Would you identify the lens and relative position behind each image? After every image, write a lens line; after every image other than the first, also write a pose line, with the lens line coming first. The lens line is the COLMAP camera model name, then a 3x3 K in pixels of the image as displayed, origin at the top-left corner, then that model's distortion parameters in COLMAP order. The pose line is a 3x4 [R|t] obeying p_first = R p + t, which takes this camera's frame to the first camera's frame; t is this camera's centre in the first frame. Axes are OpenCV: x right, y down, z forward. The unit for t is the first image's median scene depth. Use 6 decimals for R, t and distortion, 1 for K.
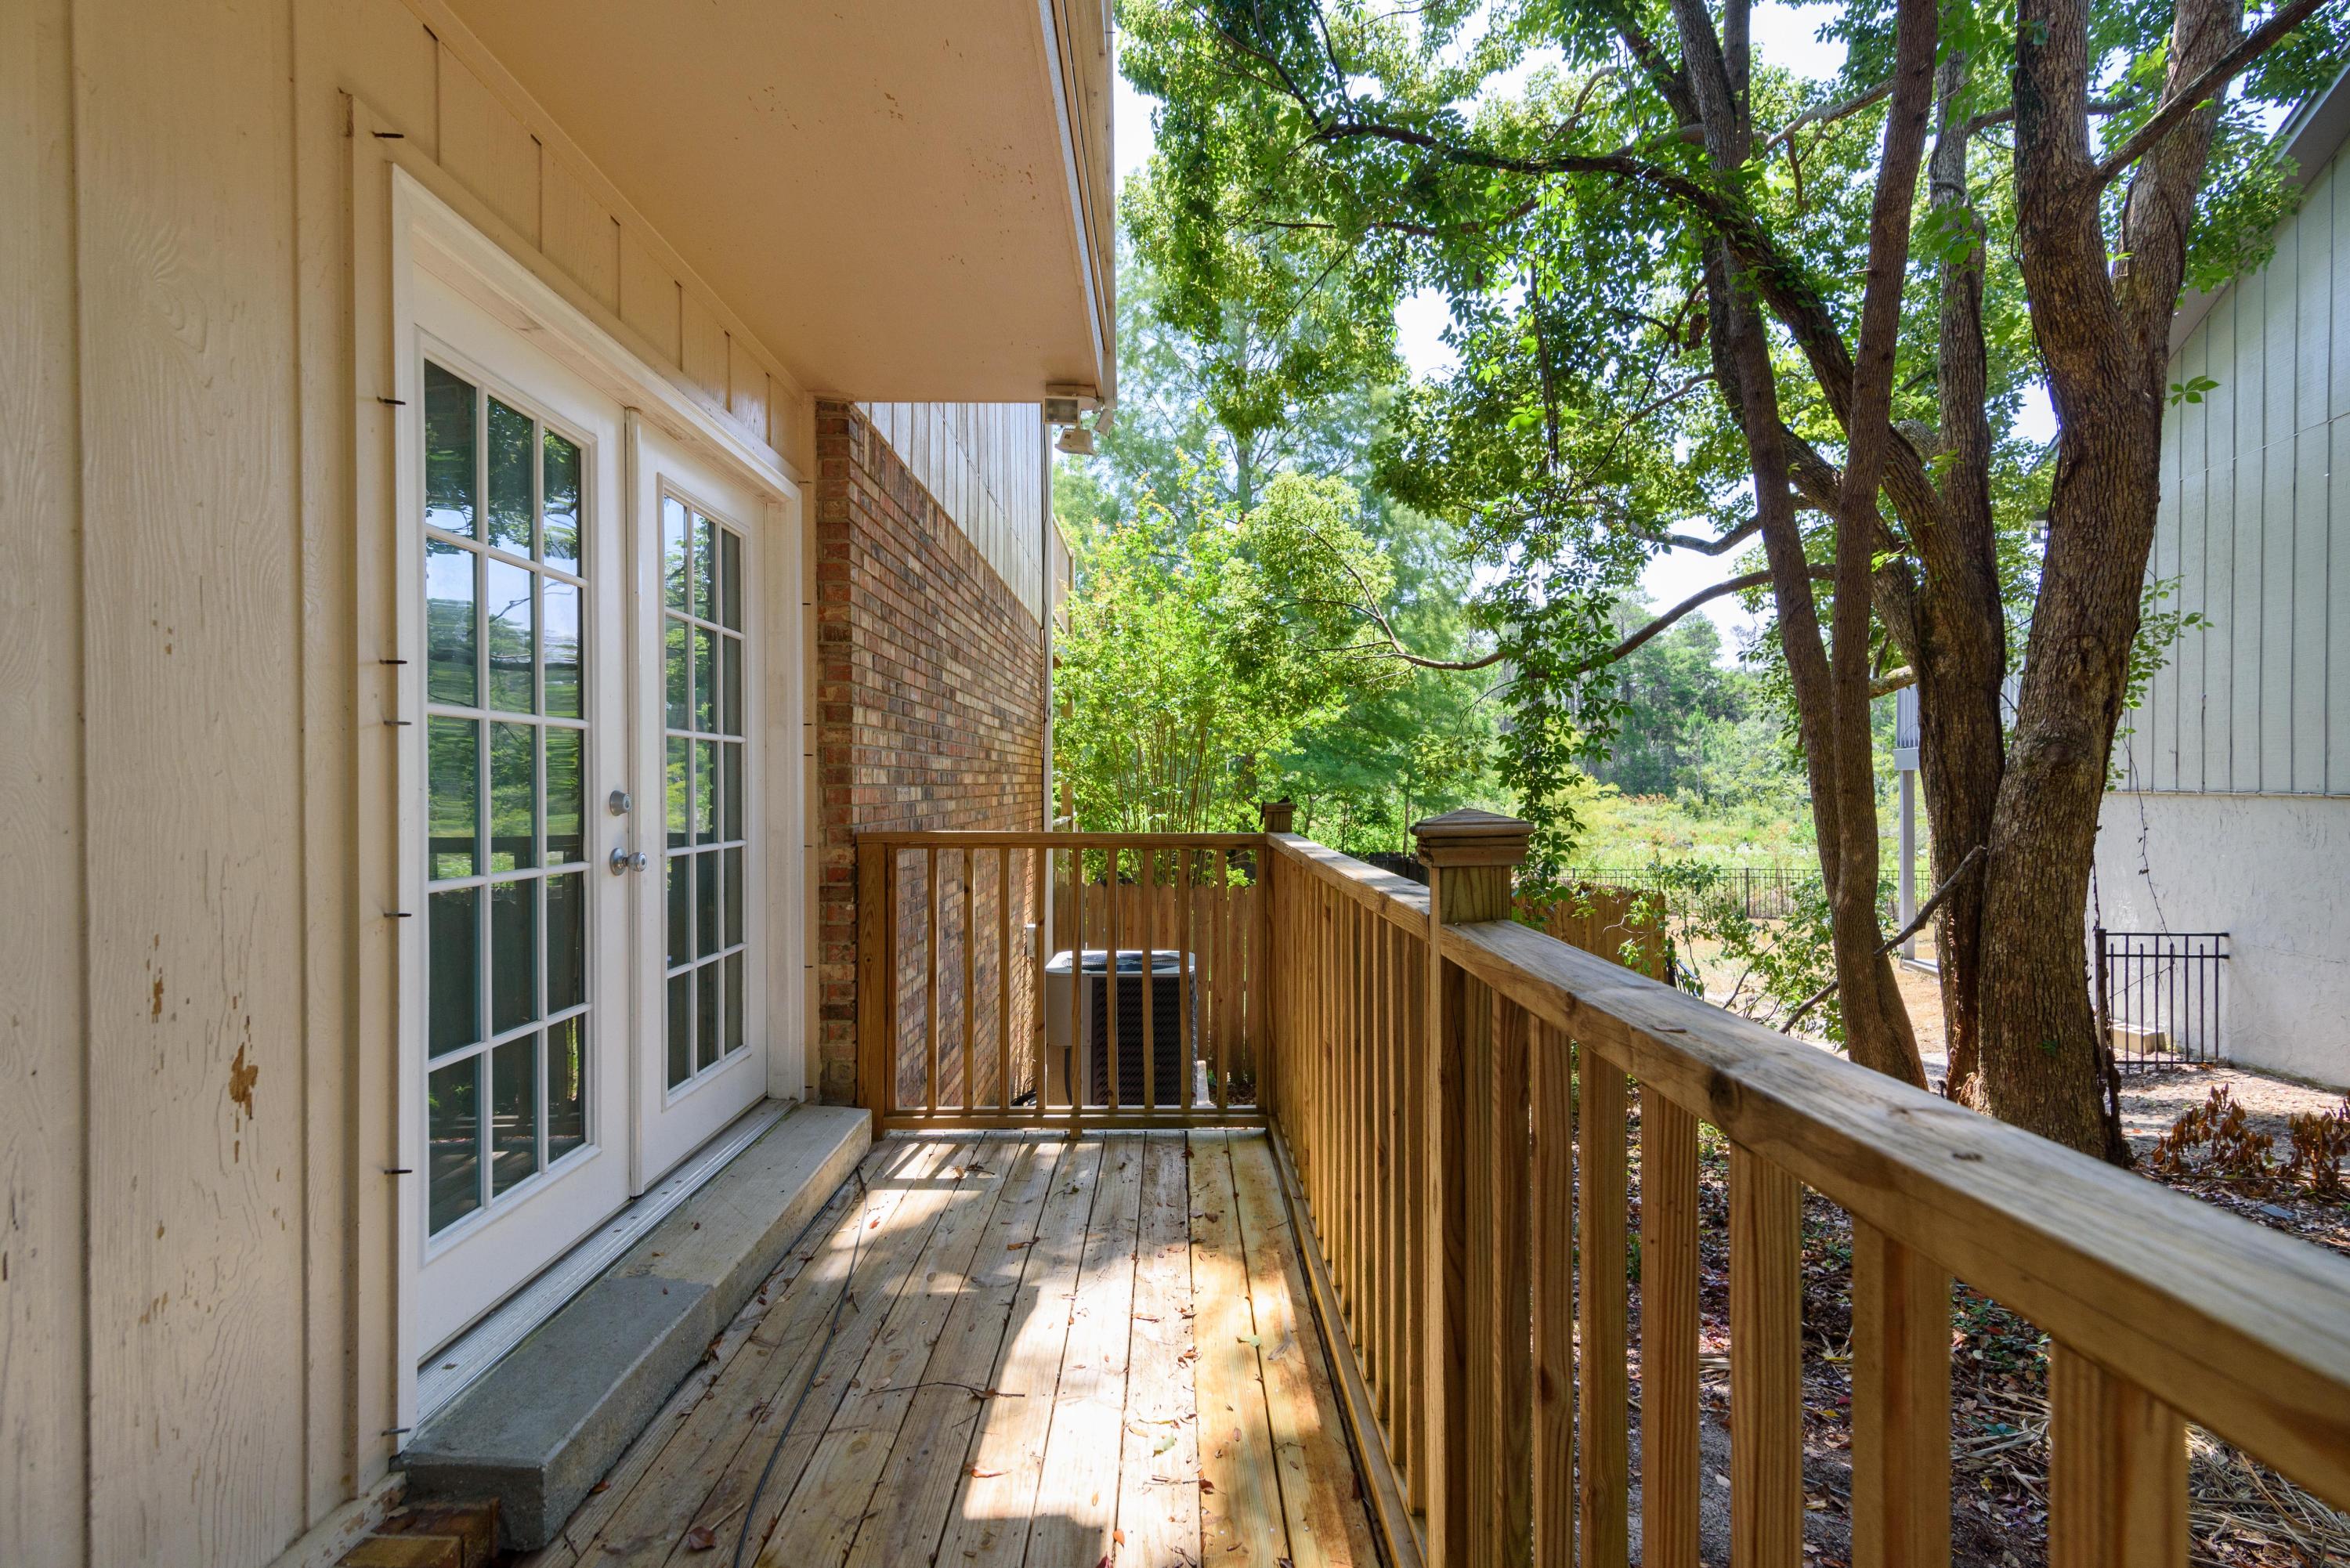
lens RADIAL K [[1059.0, 0, 1147.4], [0, 1059.0, 790.9], [0, 0, 1]] dist [0.000490, -0.000123]
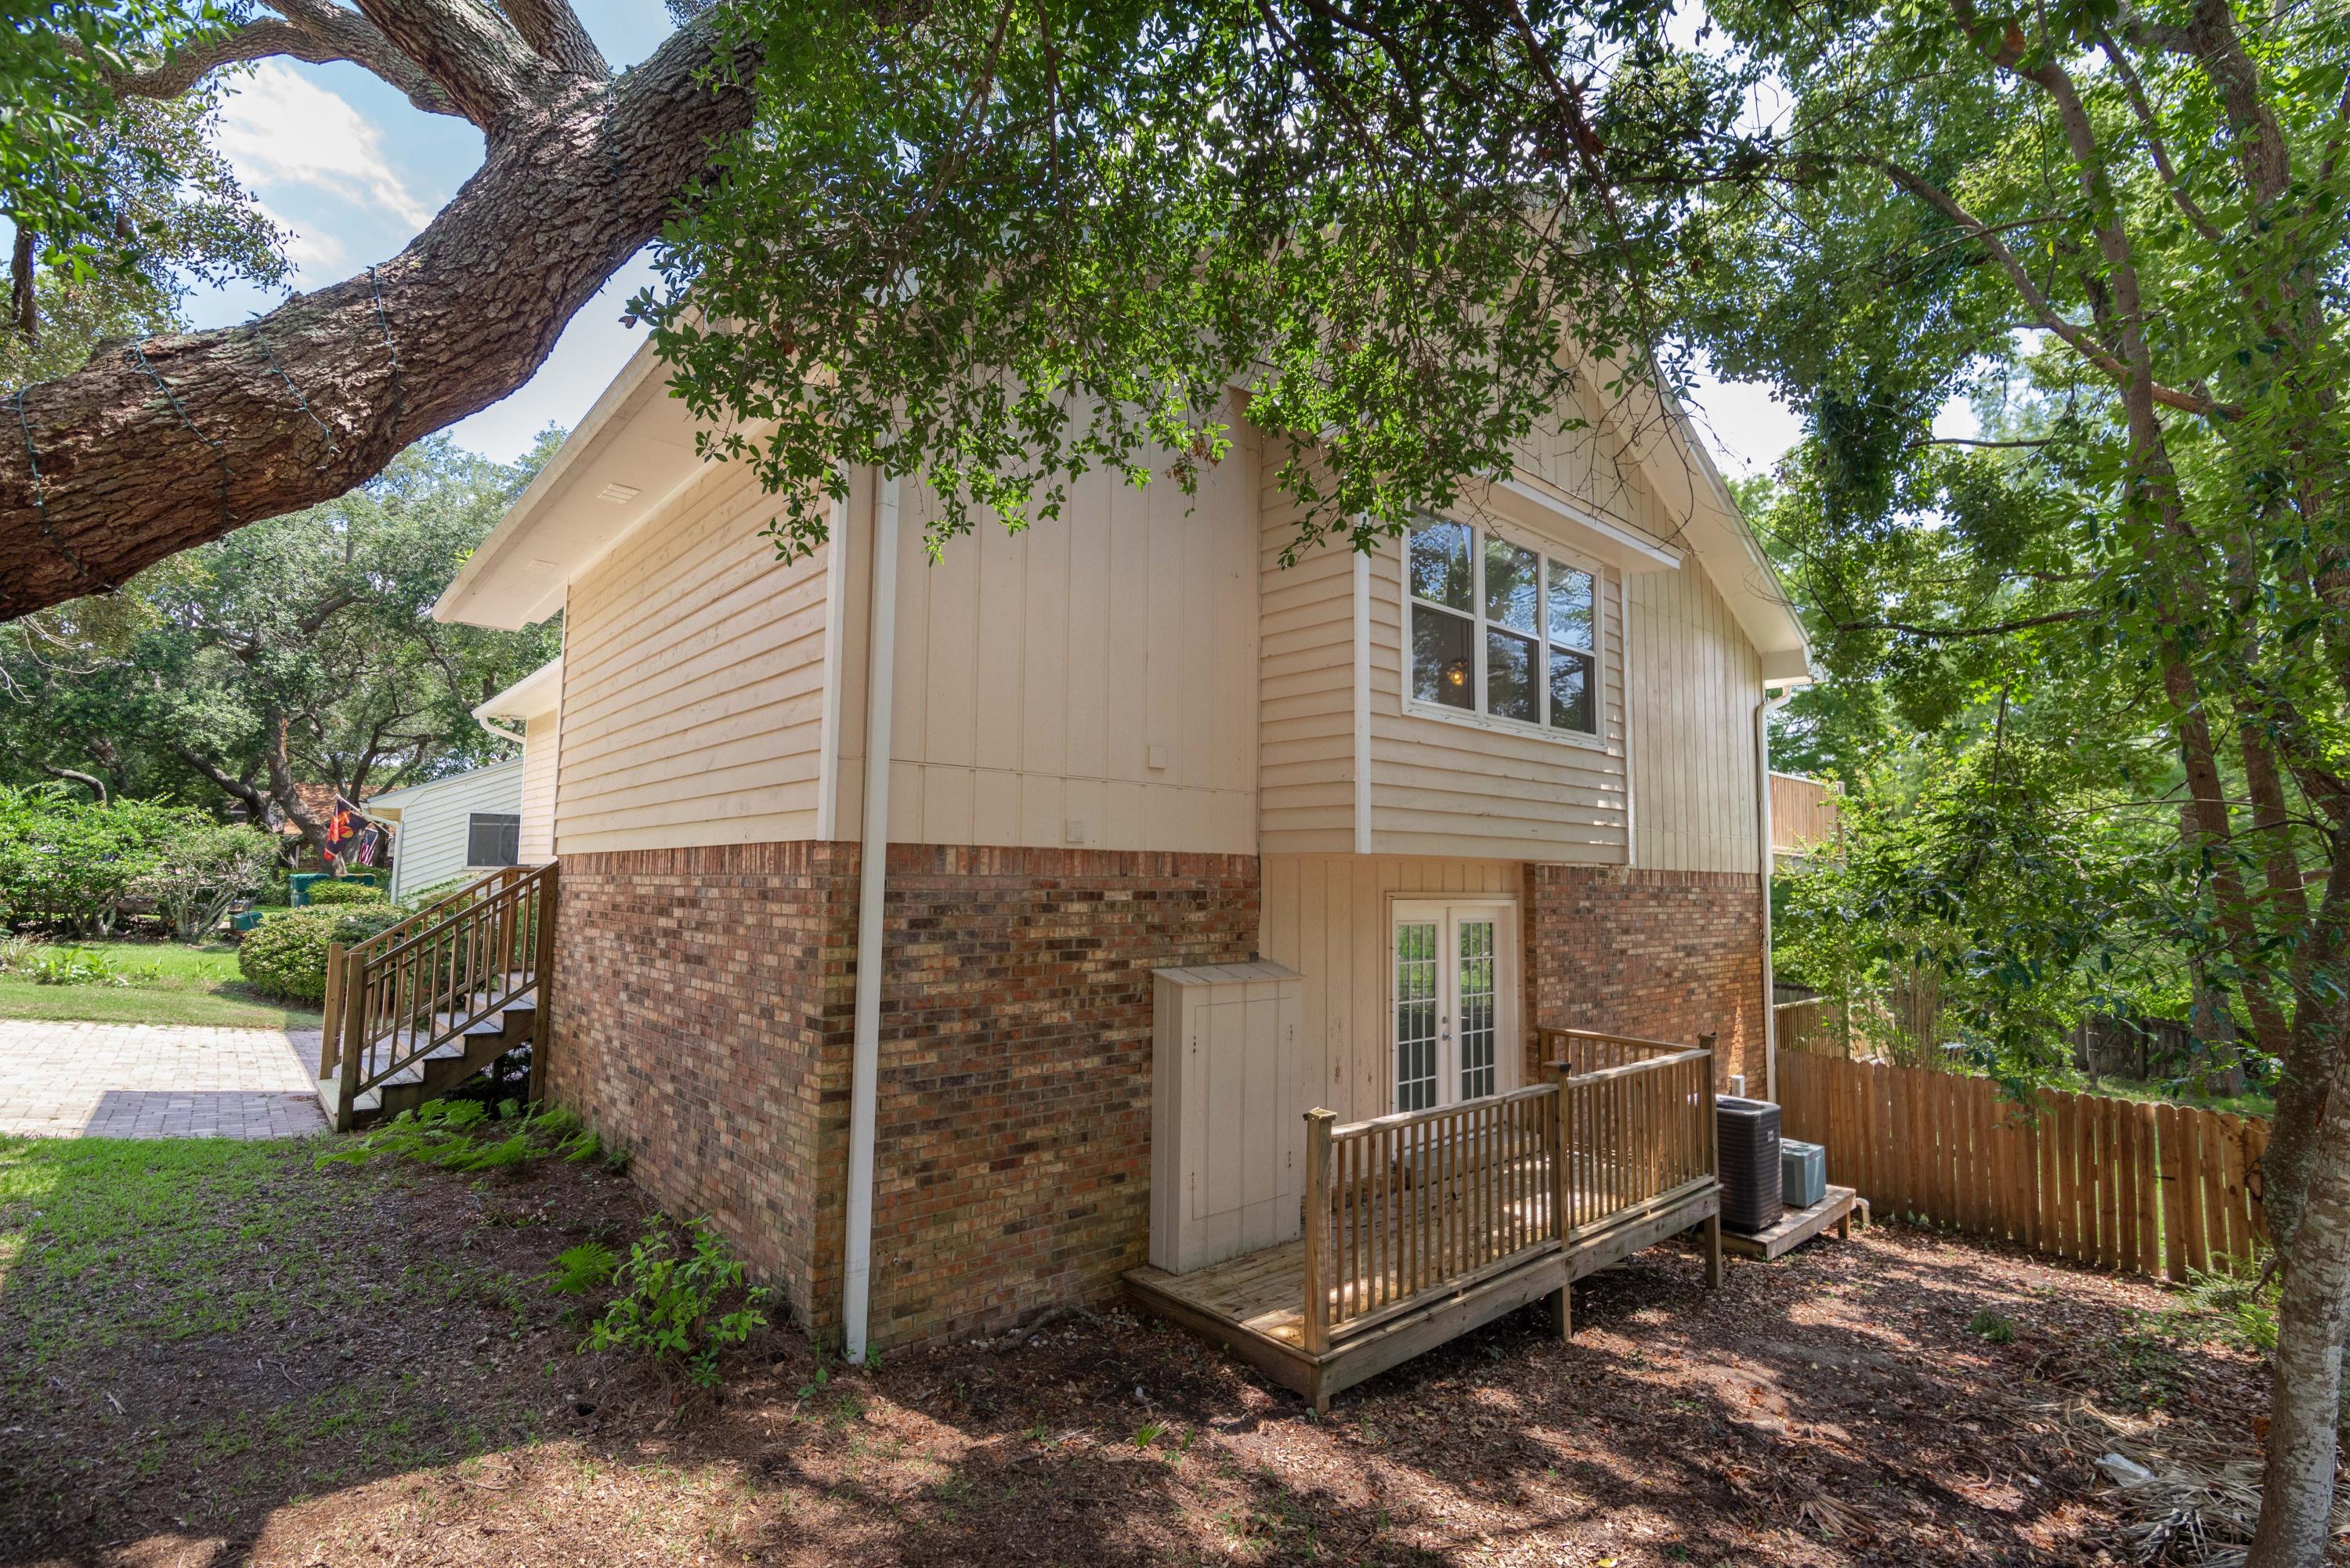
lens RADIAL K [[1064.3, 0, 1196.0], [0, 1064.3, 795.9], [0, 0, 1]] dist [0.012892, -0.000482]
pose [[0.690453, -0.048943, -0.721720, 1.175728], [-0.018950, 0.996142, -0.085682, -0.316421], [0.723129, 0.072836, 0.686862, -1.613647]]
